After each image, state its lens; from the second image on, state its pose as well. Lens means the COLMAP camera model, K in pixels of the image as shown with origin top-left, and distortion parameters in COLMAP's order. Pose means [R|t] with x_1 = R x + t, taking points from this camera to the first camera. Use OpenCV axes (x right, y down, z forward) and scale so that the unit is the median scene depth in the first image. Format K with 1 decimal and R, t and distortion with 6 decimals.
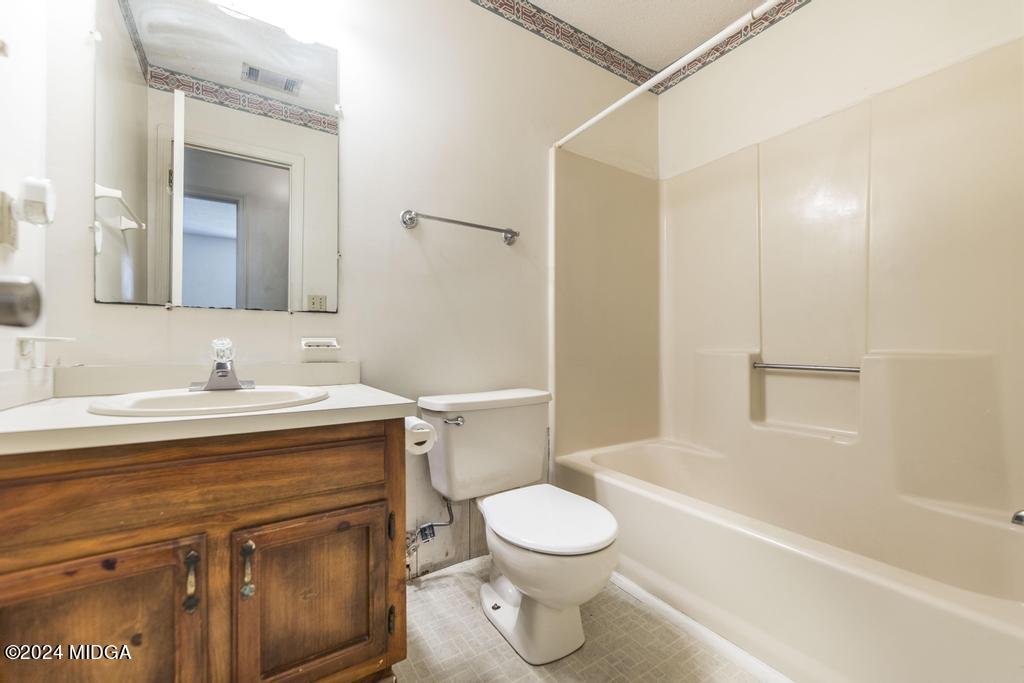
lens RADIAL K [[413.6, 0, 507.9], [0, 413.6, 345.6], [0, 0, 1]] dist [0.002007, 0.000345]
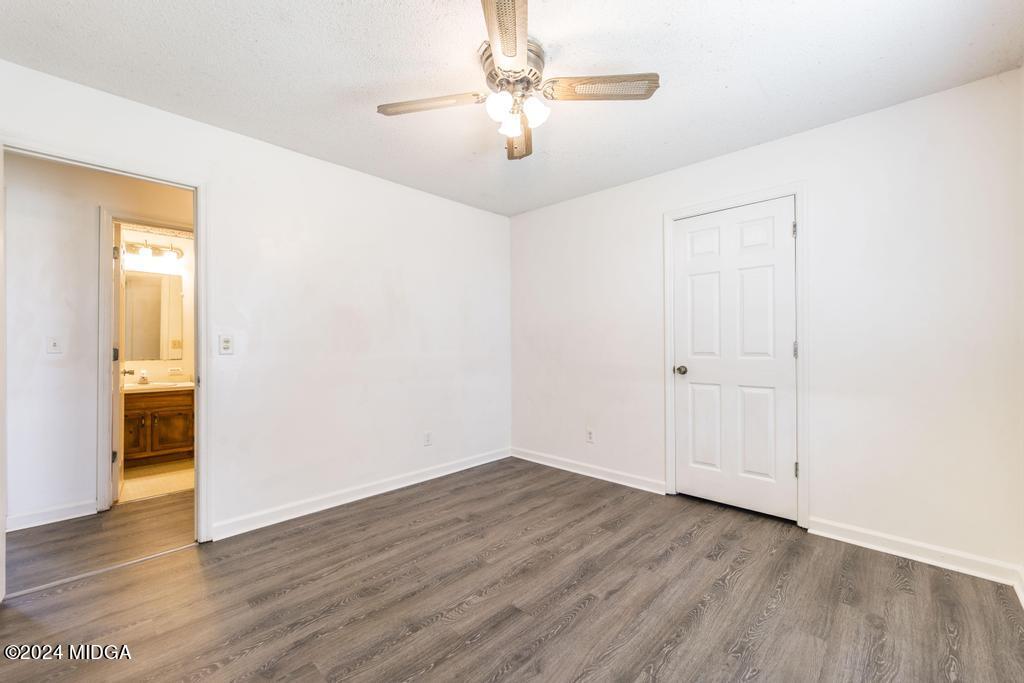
lens RADIAL K [[413.6, 0, 507.9], [0, 413.6, 345.6], [0, 0, 1]] dist [0.002007, 0.000345]
pose [[0.973727, -0.000188, 0.227719, 2.190455], [-0.000050, 0.999999, 0.001043, -0.316876], [-0.227719, -0.001027, 0.973726, -4.477557]]
